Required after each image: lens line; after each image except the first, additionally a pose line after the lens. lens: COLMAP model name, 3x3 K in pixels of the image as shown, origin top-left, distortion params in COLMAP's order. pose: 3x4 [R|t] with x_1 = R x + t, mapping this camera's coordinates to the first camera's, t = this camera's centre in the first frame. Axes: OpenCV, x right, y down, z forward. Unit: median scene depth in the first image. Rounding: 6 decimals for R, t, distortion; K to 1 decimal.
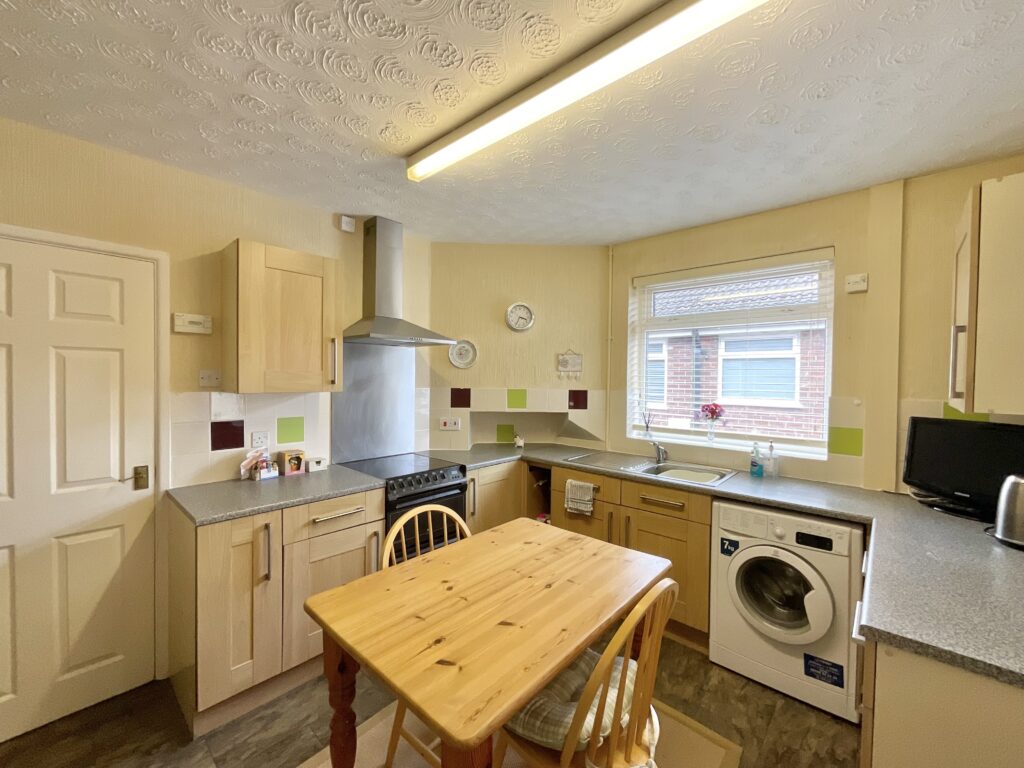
lens RADIAL K [[416.6, 0, 512.0], [0, 416.6, 384.0], [0, 0, 1]] dist [-0.000185, 0.000031]
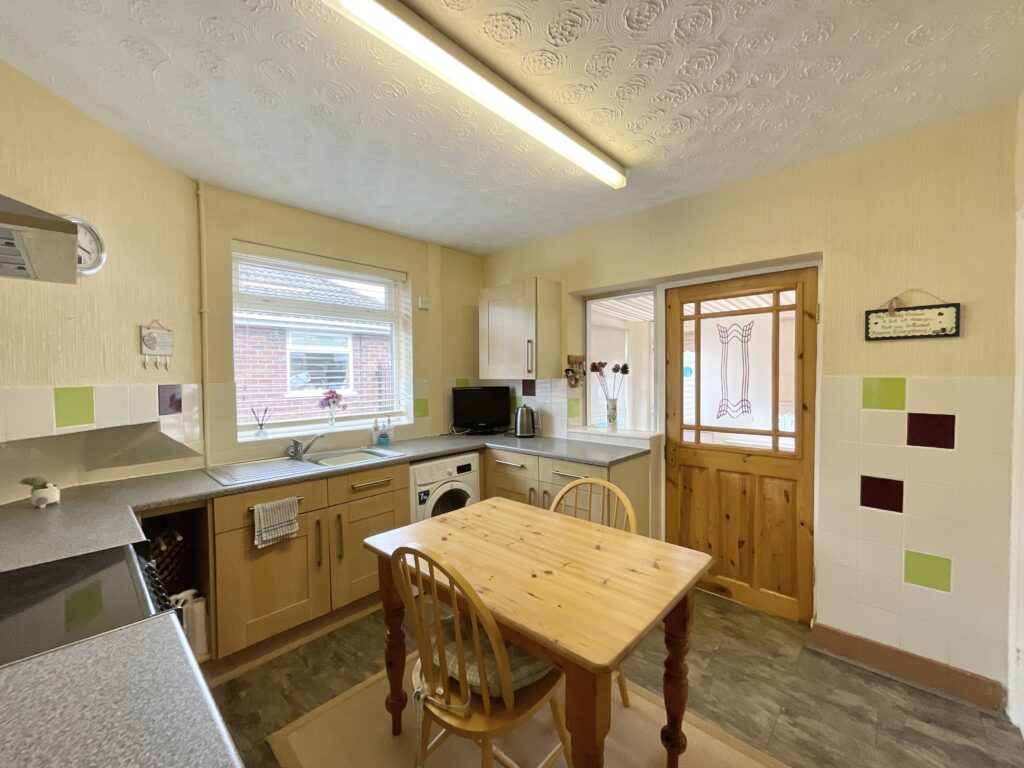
lens RADIAL K [[416.6, 0, 512.0], [0, 416.6, 384.0], [0, 0, 1]] dist [-0.000185, 0.000031]
pose [[0.021066, -0.036495, 0.999112, -0.659268], [0.027517, 0.998976, 0.035910, 0.006833], [-0.999399, 0.026736, 0.022048, 0.623317]]
